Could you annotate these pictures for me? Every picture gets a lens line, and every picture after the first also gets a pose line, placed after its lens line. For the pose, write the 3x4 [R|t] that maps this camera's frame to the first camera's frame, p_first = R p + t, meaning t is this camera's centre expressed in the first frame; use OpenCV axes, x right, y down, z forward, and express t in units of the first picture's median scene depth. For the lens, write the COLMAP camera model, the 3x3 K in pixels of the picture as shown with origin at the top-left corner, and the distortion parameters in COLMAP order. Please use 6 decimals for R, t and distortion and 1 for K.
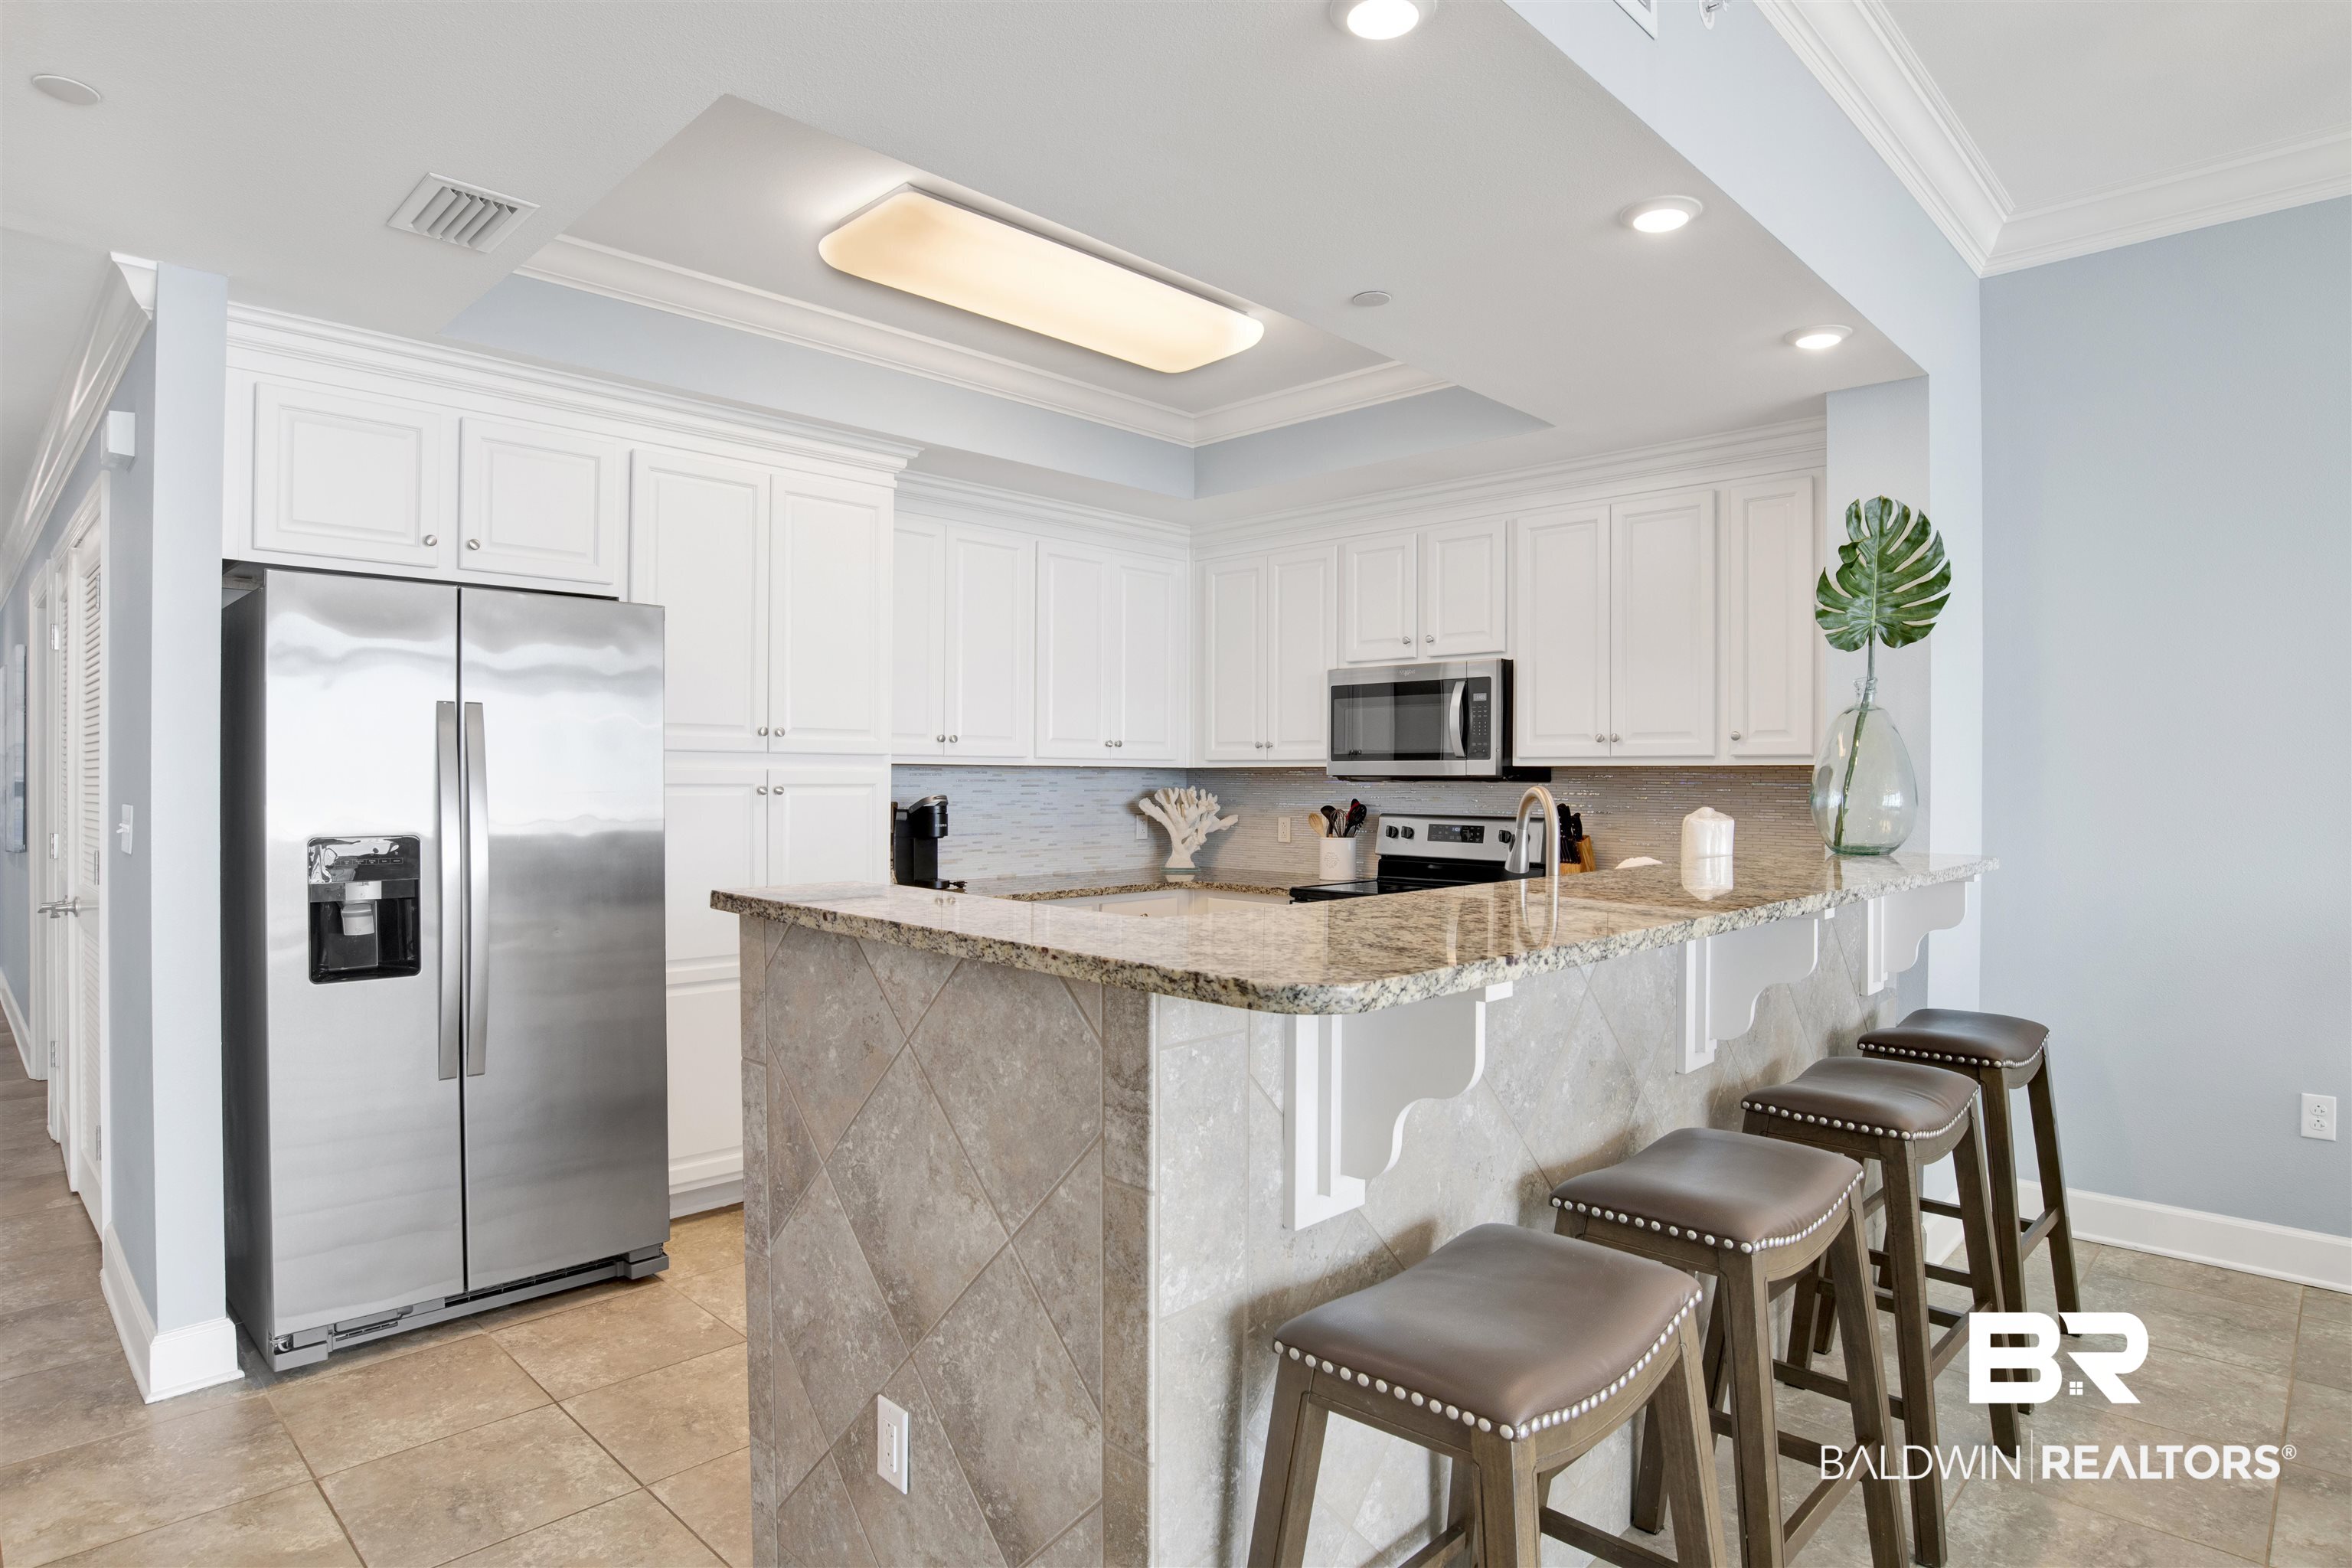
lens RADIAL K [[1296.4, 0, 1176.0], [0, 1296.4, 784.0], [0, 0, 1]] dist [-0.065858, 0.025258]
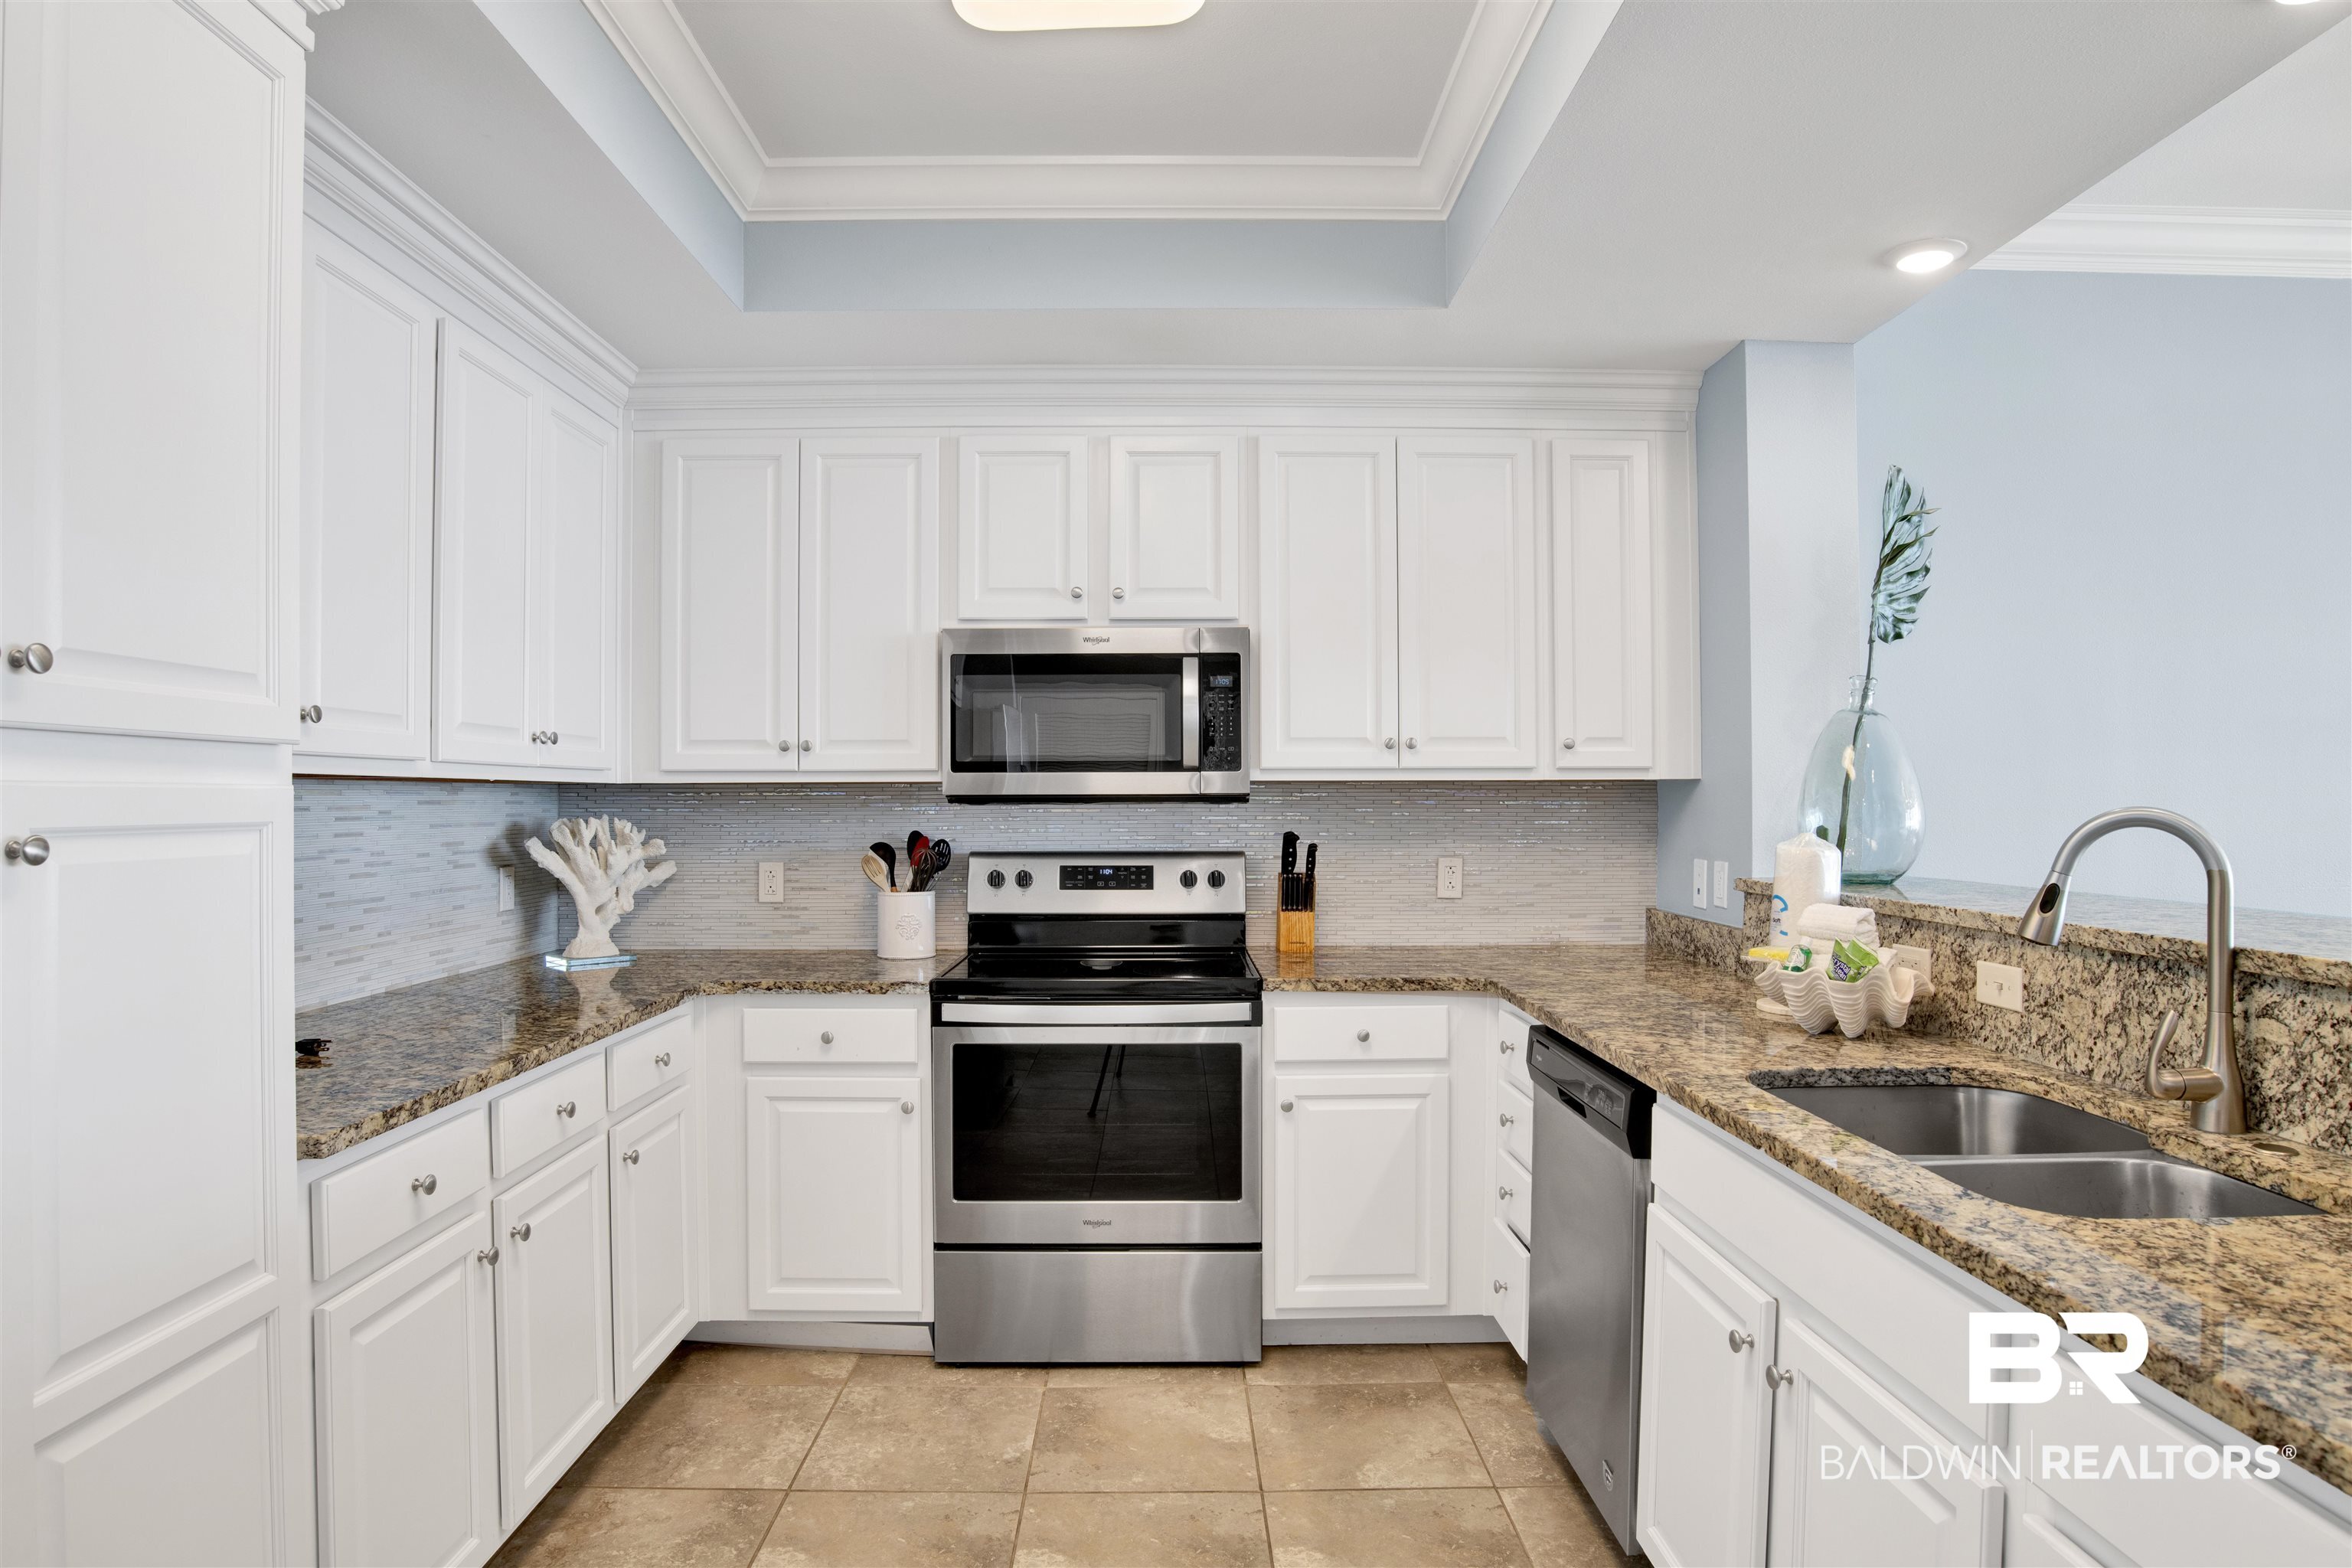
lens RADIAL K [[1343.1, 0, 1185.4], [0, 1343.1, 793.2], [0, 0, 1]] dist [-0.073537, 0.033071]
pose [[0.700941, -0.005148, 0.713201, -0.292750], [0.007357, 0.999973, -0.000013, -0.007285], [-0.713181, 0.005256, 0.700960, 0.506608]]
